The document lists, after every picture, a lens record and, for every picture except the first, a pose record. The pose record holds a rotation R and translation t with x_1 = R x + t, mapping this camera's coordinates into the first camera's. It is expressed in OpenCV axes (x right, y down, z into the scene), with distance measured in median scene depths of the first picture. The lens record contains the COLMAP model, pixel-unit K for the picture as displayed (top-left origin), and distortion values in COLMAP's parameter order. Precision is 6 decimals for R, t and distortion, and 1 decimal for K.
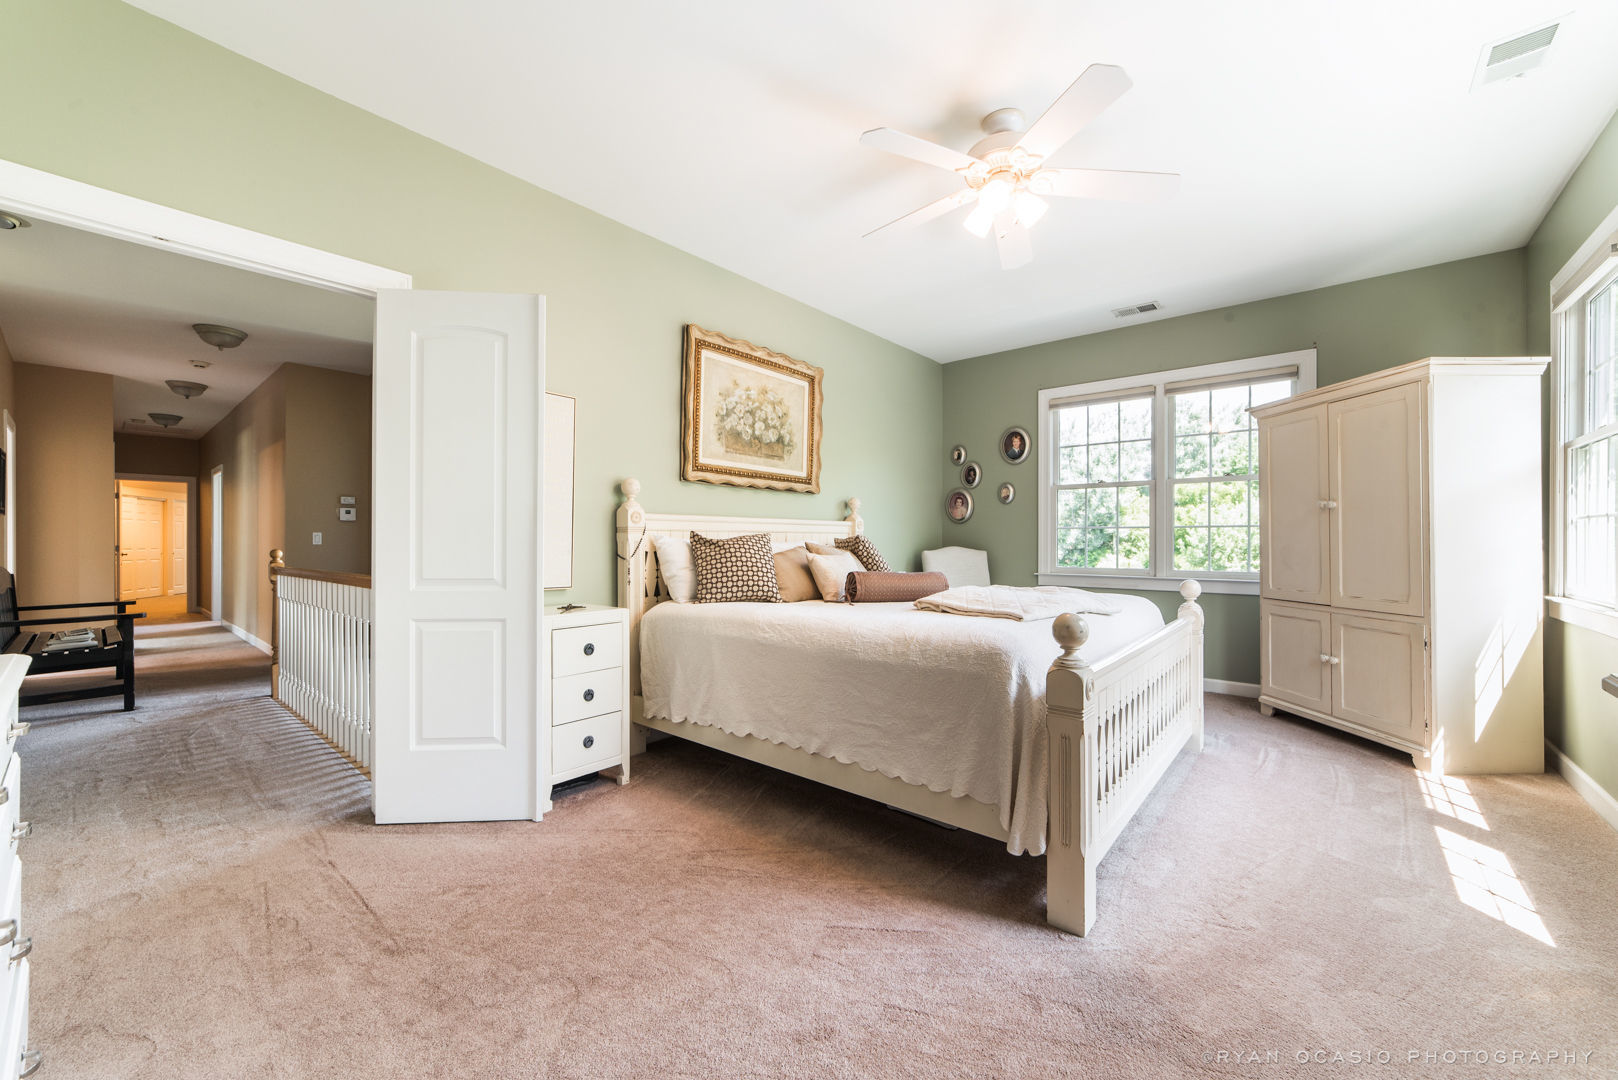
lens RADIAL K [[631.7, 0, 808.7], [0, 631.7, 540.6], [0, 0, 1]] dist [0.001825, 0.000743]
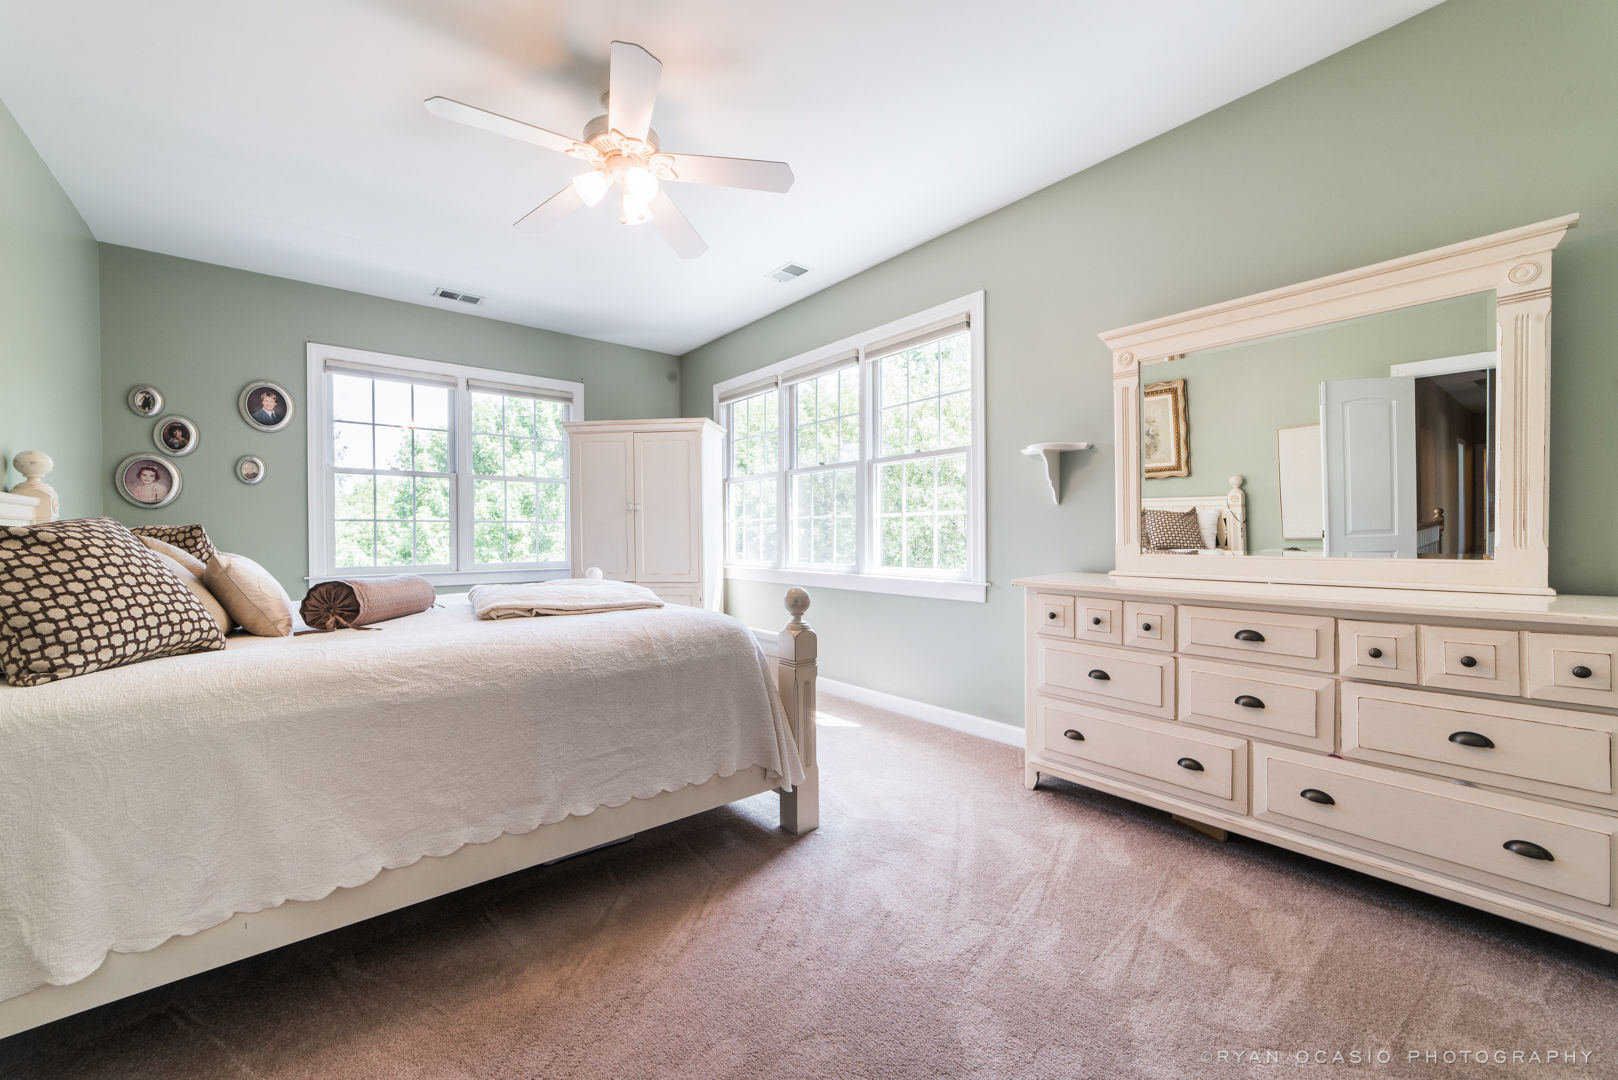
lens RADIAL K [[631.7, 0, 810.9], [0, 631.7, 536.0], [0, 0, 1]] dist [0.001825, 0.000743]
pose [[0.179691, -0.001420, 0.983722, -0.323292], [0.006020, 0.999982, 0.000344, 0.004234], [-0.983705, 0.005861, 0.179696, 0.283461]]
